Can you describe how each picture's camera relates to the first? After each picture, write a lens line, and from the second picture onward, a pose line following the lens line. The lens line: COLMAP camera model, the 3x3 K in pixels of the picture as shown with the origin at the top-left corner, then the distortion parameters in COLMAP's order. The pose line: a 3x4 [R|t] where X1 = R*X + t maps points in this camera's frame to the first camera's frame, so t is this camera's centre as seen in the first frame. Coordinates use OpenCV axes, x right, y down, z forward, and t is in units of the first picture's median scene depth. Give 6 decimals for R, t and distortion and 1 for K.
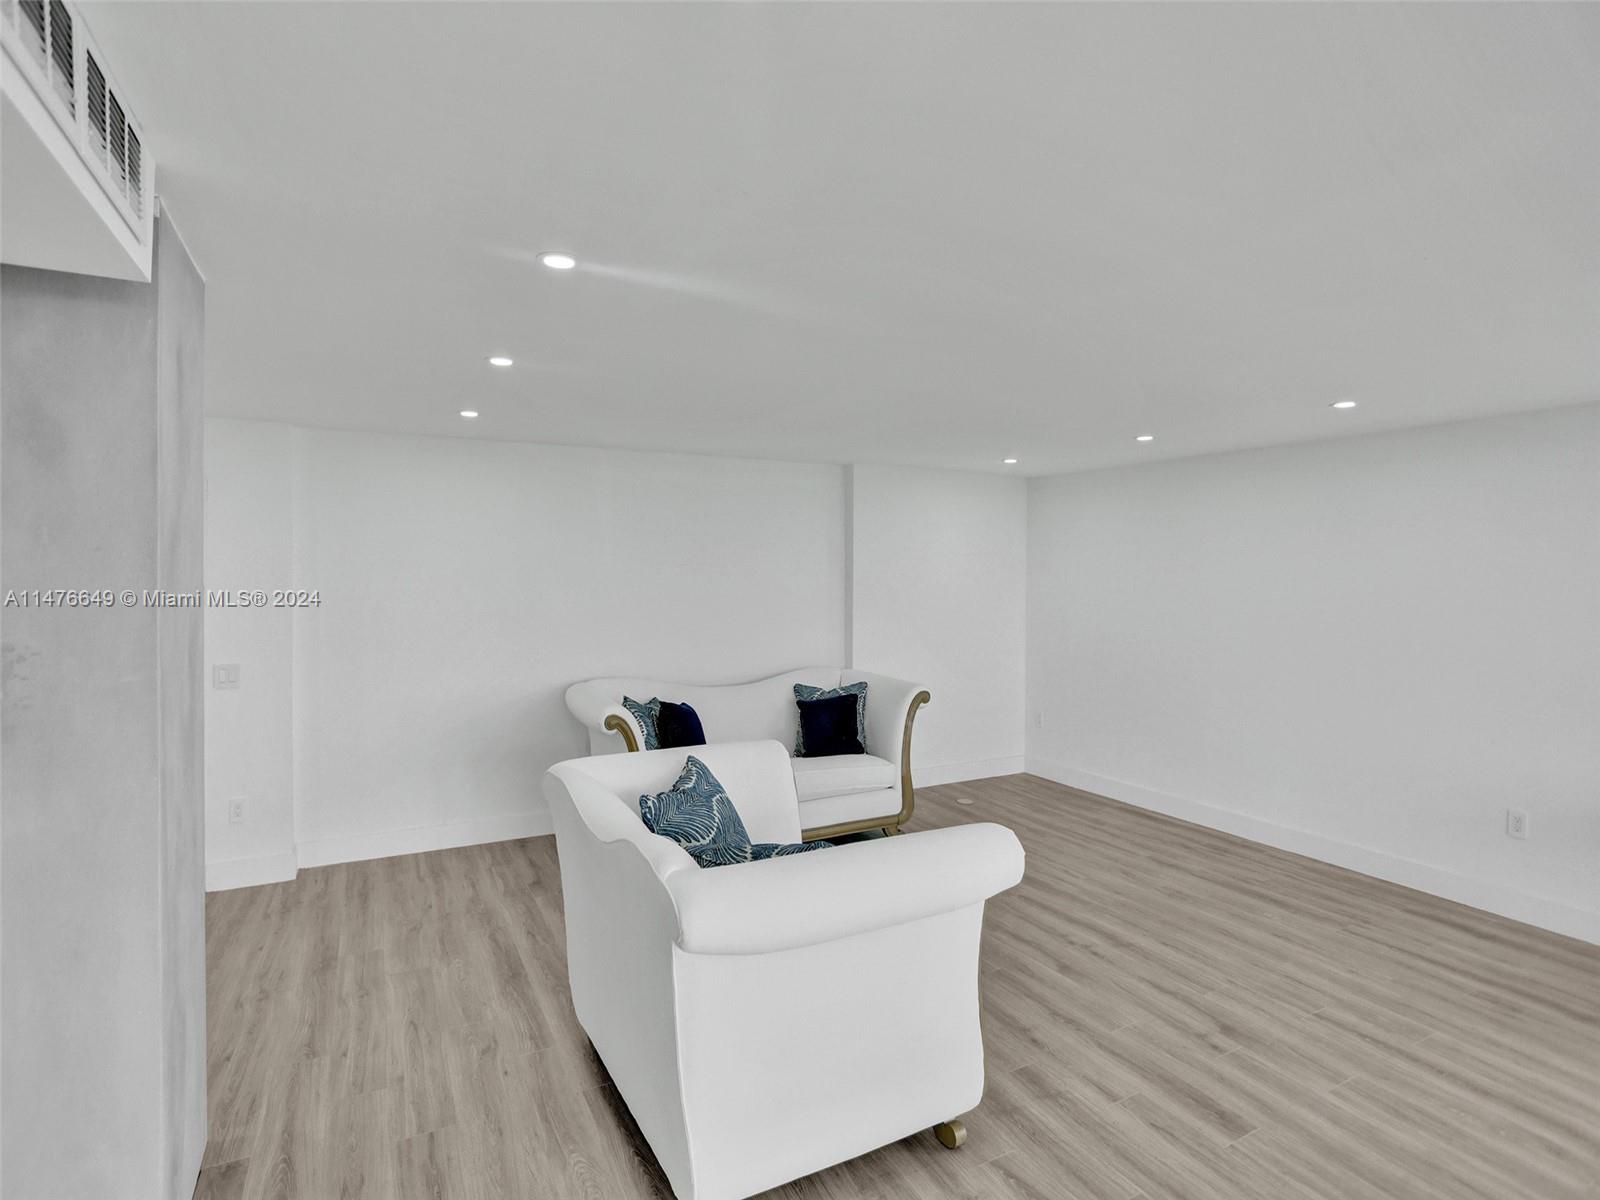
lens RADIAL K [[797.7, 0, 790.8], [0, 797.7, 582.0], [0, 0, 1]] dist [-0.058063, 0.022071]
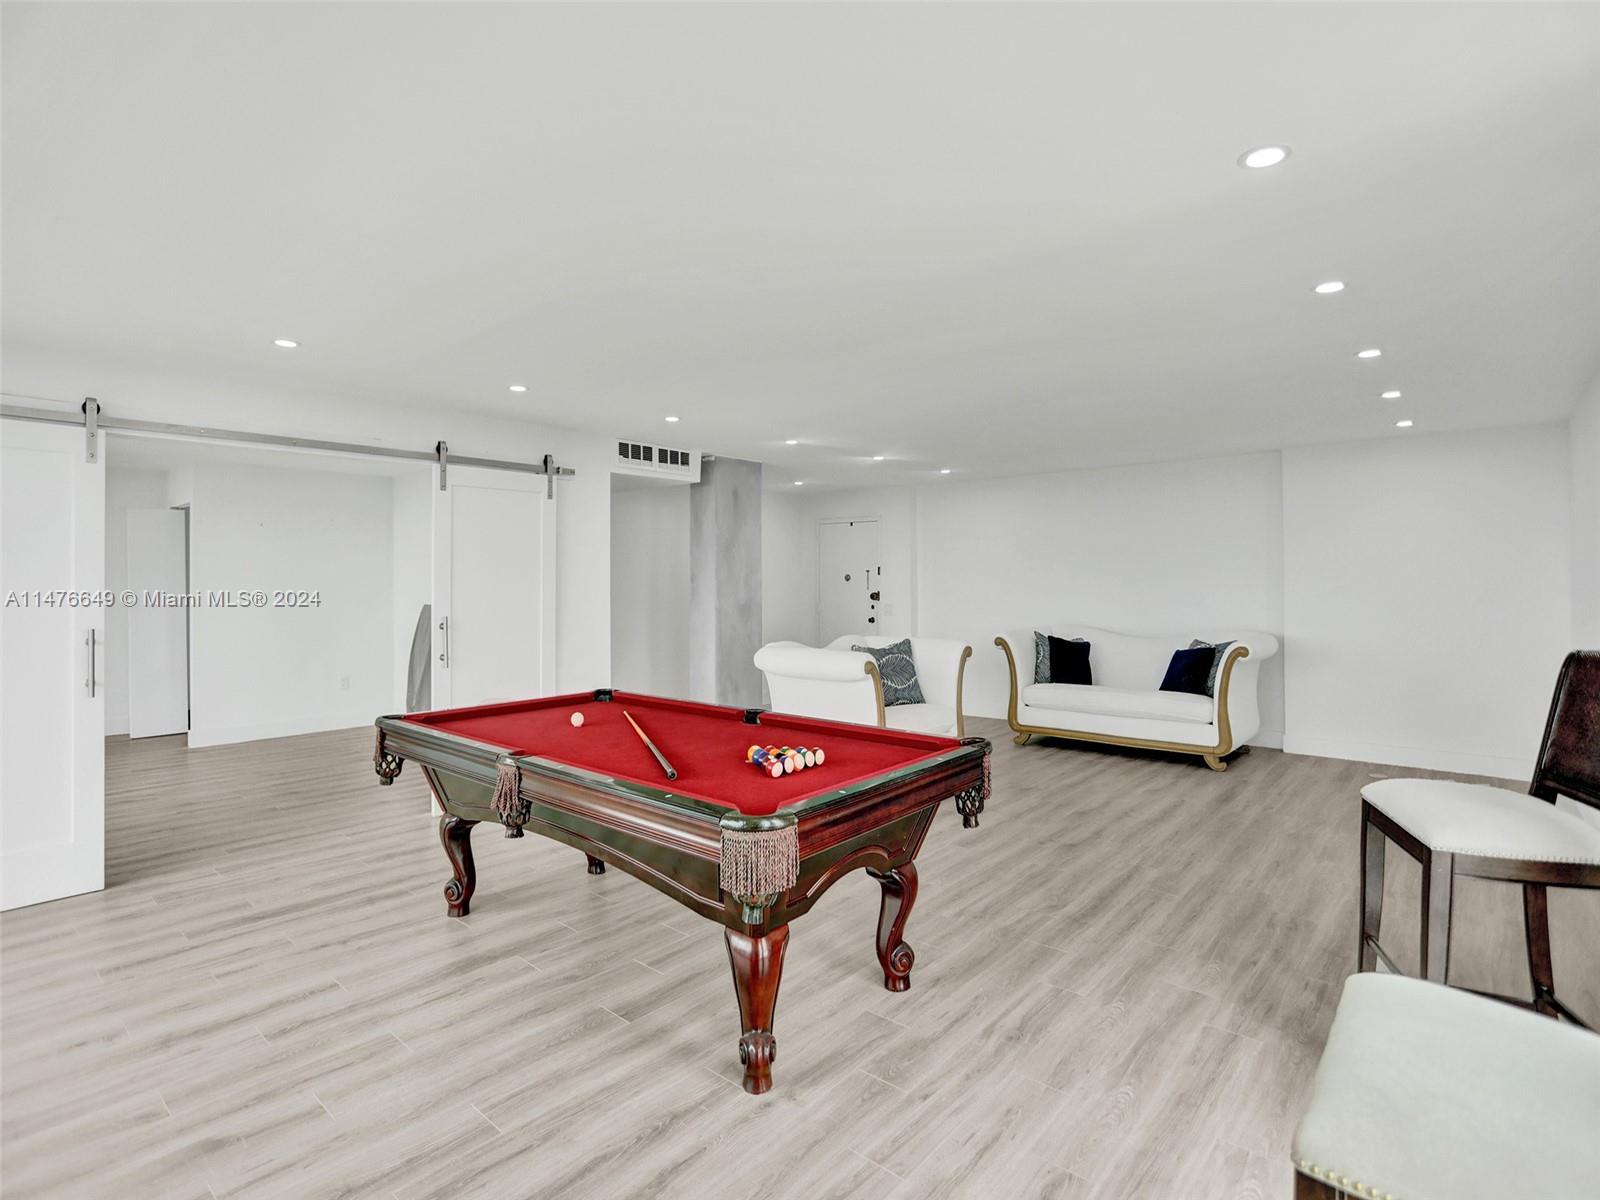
lens RADIAL K [[788.1, 0, 804.7], [0, 788.1, 592.8], [0, 0, 1]] dist [-0.068745, 0.026192]
pose [[0.371647, 0.003539, -0.928368, 1.239249], [0.002380, 0.999986, 0.004765, 0.066221], [0.928371, -0.003981, 0.371633, -0.006200]]
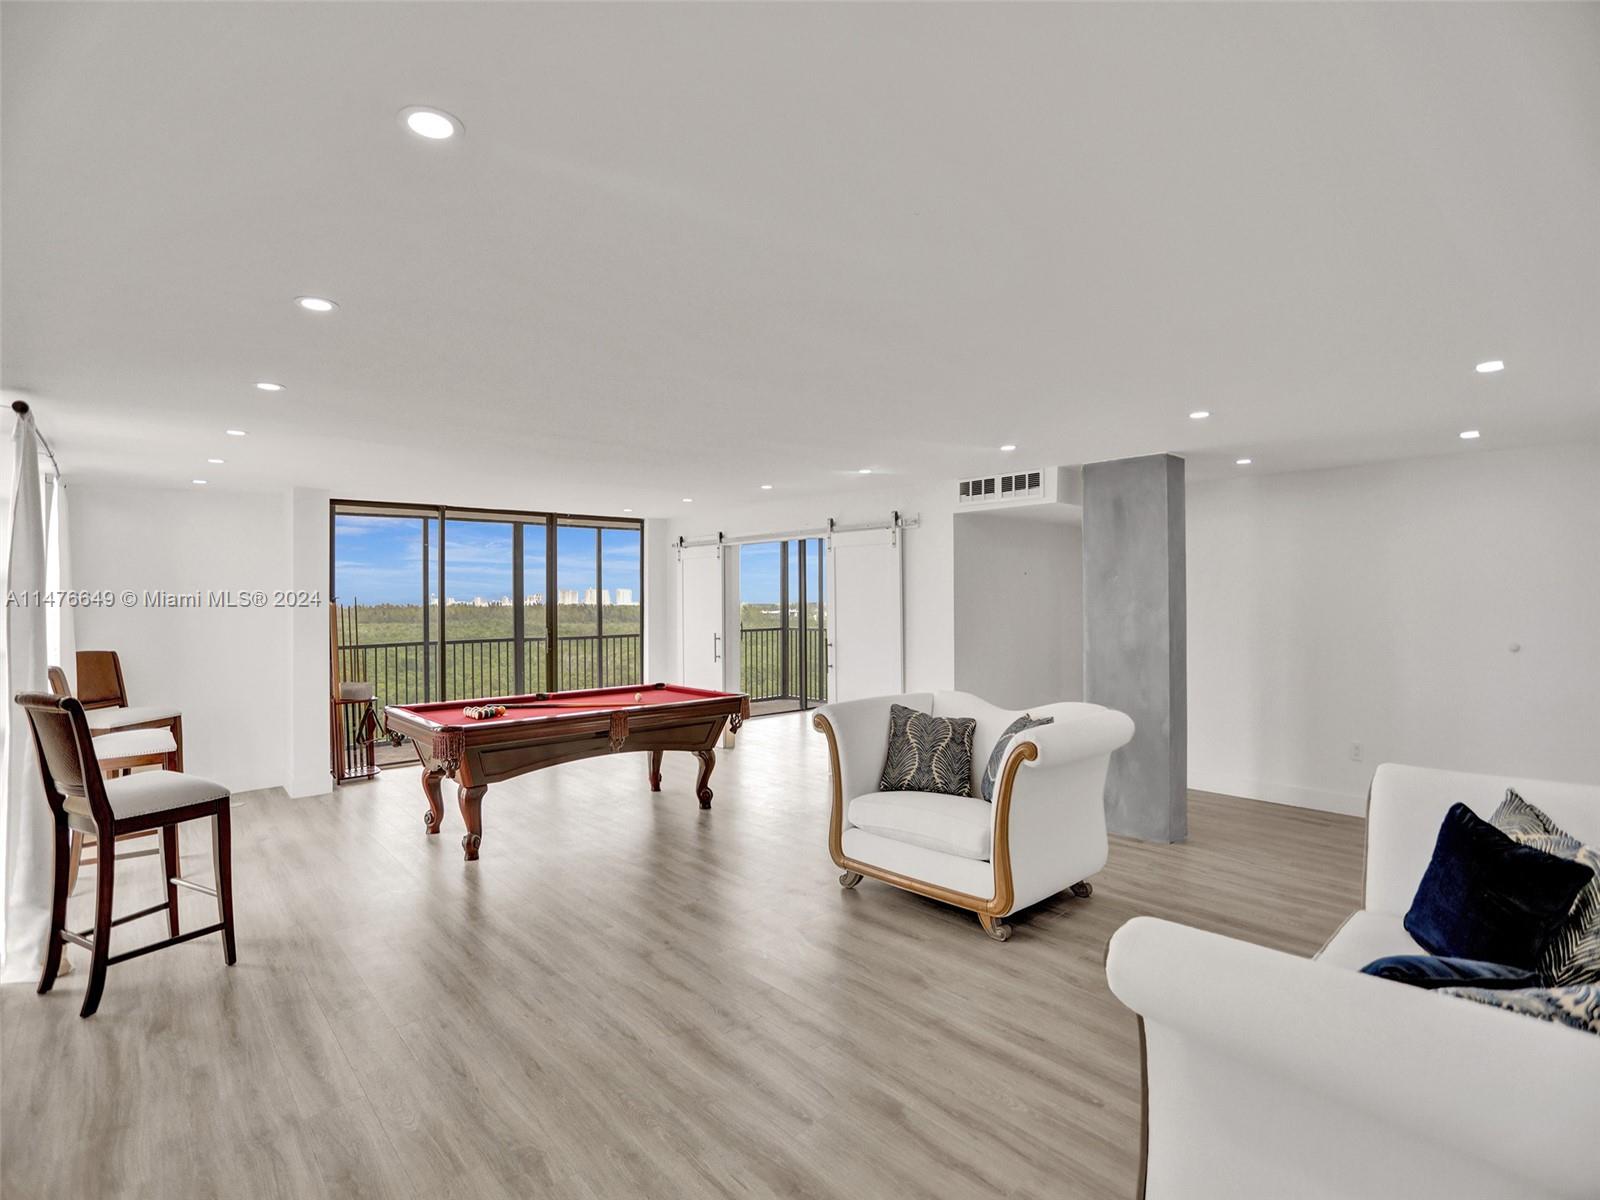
lens RADIAL K [[788.1, 0, 804.7], [0, 788.1, 592.8], [0, 0, 1]] dist [-0.068745, 0.026192]
pose [[-0.965167, 0.001669, -0.261629, 0.456131], [0.002481, 0.999993, -0.002773, 0.010028], [0.261623, -0.003325, -0.965165, 1.598437]]
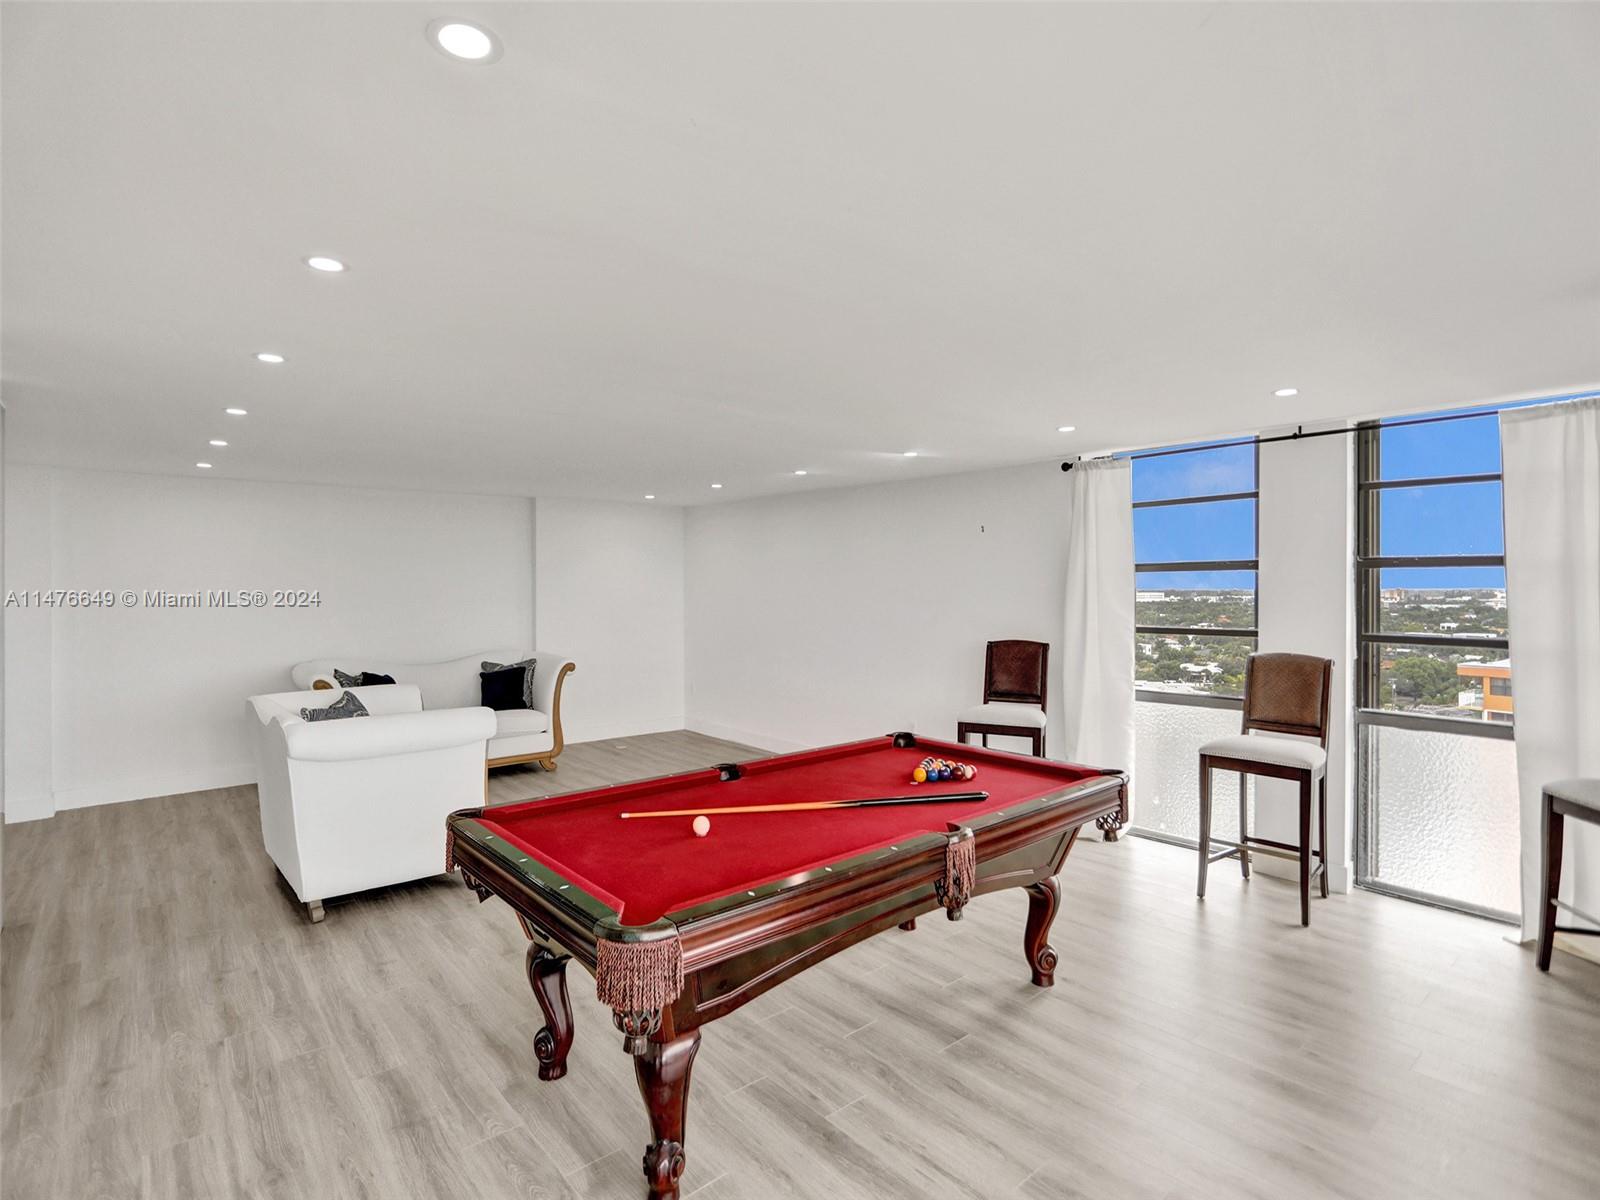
lens RADIAL K [[791.4, 0, 785.1], [0, 791.4, 580.8], [0, 0, 1]] dist [-0.057814, 0.026372]
pose [[0.976125, -0.004850, 0.217154, 0.300703], [0.007236, 0.999922, -0.010195, 0.012787], [-0.217087, 0.011523, 0.976084, -0.558914]]
